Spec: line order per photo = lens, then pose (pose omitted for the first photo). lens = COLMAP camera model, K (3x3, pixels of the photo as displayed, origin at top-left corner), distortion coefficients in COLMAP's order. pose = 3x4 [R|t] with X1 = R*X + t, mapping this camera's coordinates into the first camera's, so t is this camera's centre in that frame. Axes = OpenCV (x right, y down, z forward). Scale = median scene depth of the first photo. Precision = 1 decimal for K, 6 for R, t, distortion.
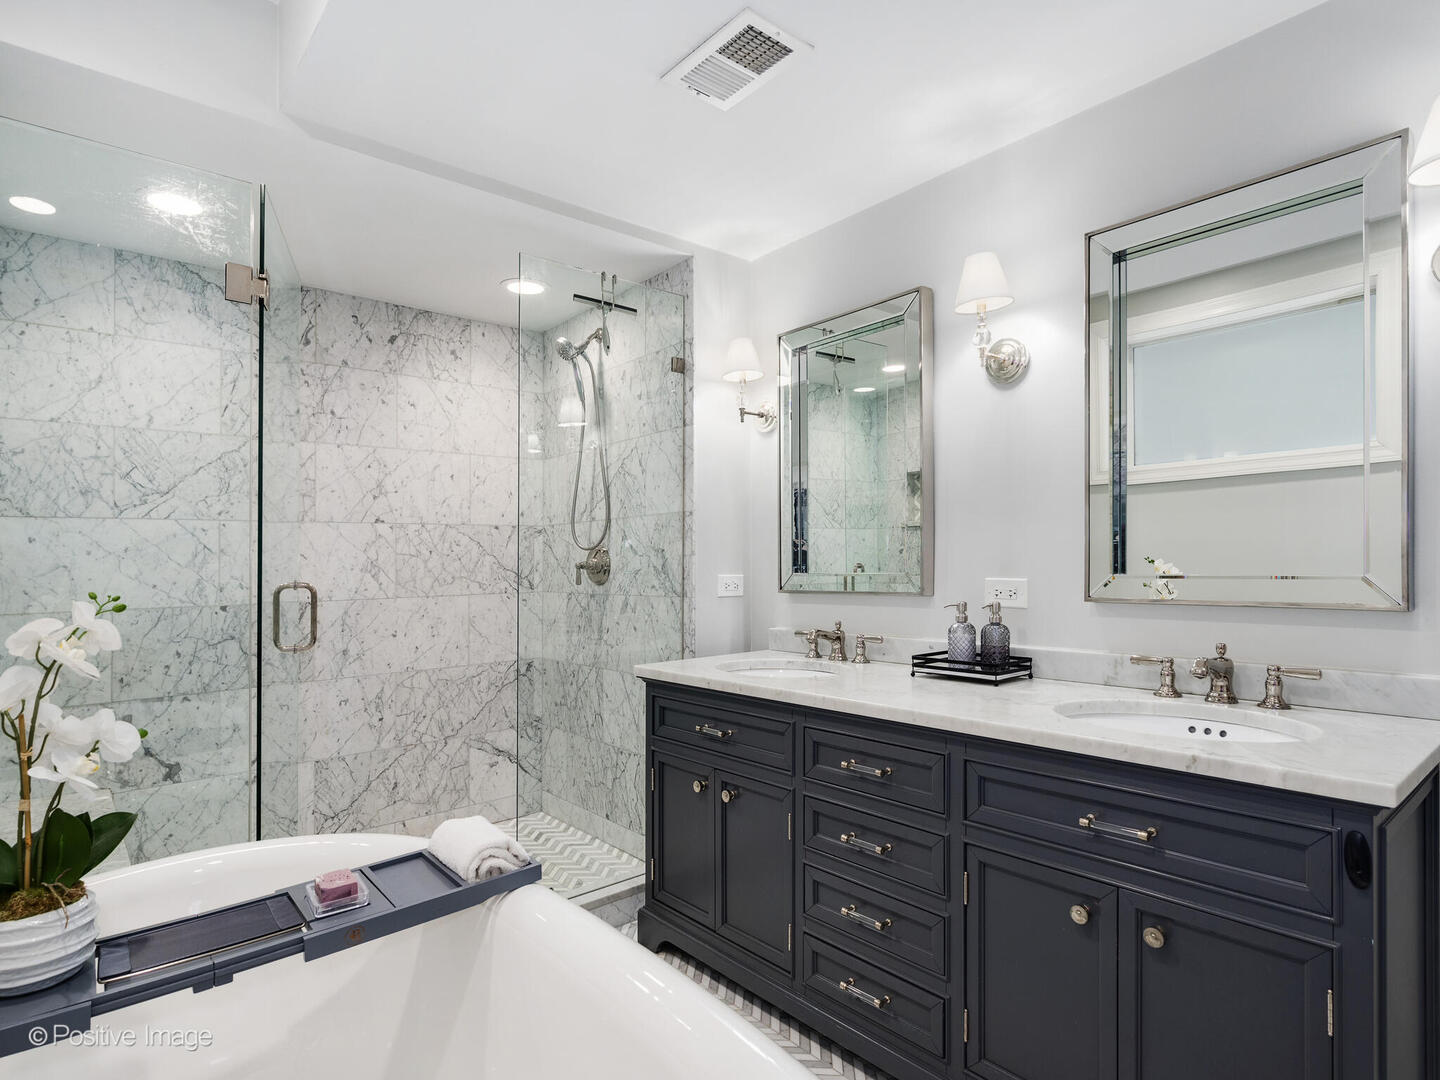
lens RADIAL K [[775.1, 0, 720.0], [0, 775.1, 569.2], [0, 0, 1]] dist [0.003000, -0.001241]
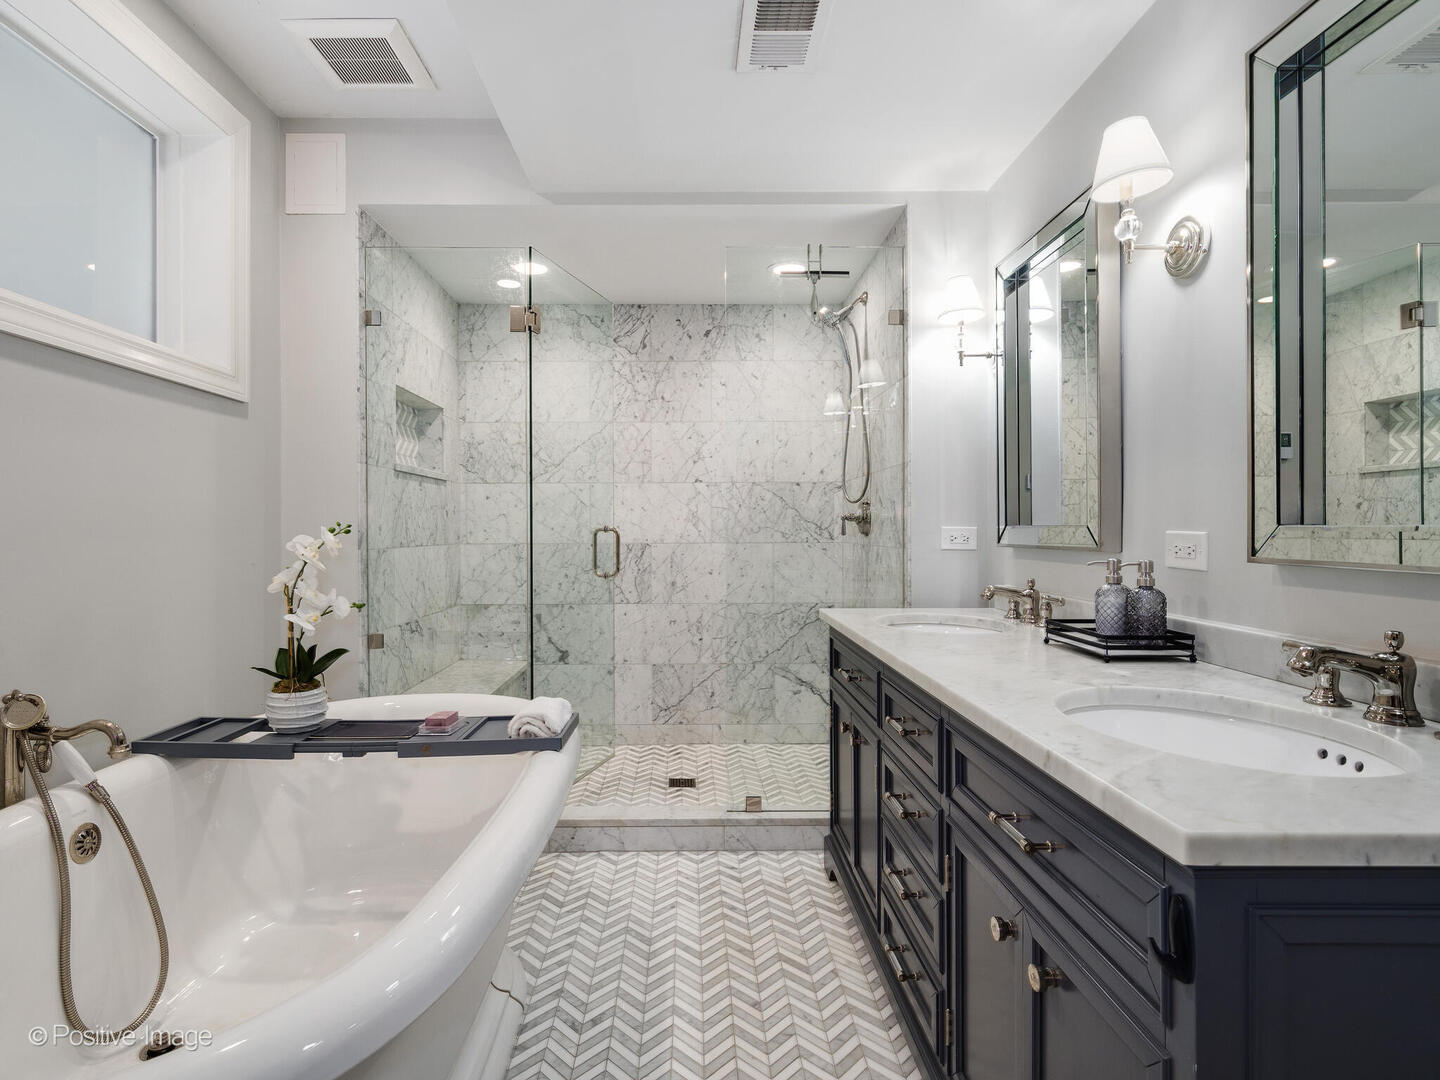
lens RADIAL K [[743.2, 0, 720.0], [0, 743.2, 540.0], [0, 0, 1]] dist [0.002606, -0.000435]
pose [[0.769699, 0.023983, -0.637956, 0.372807], [-0.015256, 0.999700, 0.019176, 0.010353], [0.638224, -0.005027, 0.769834, 0.104130]]
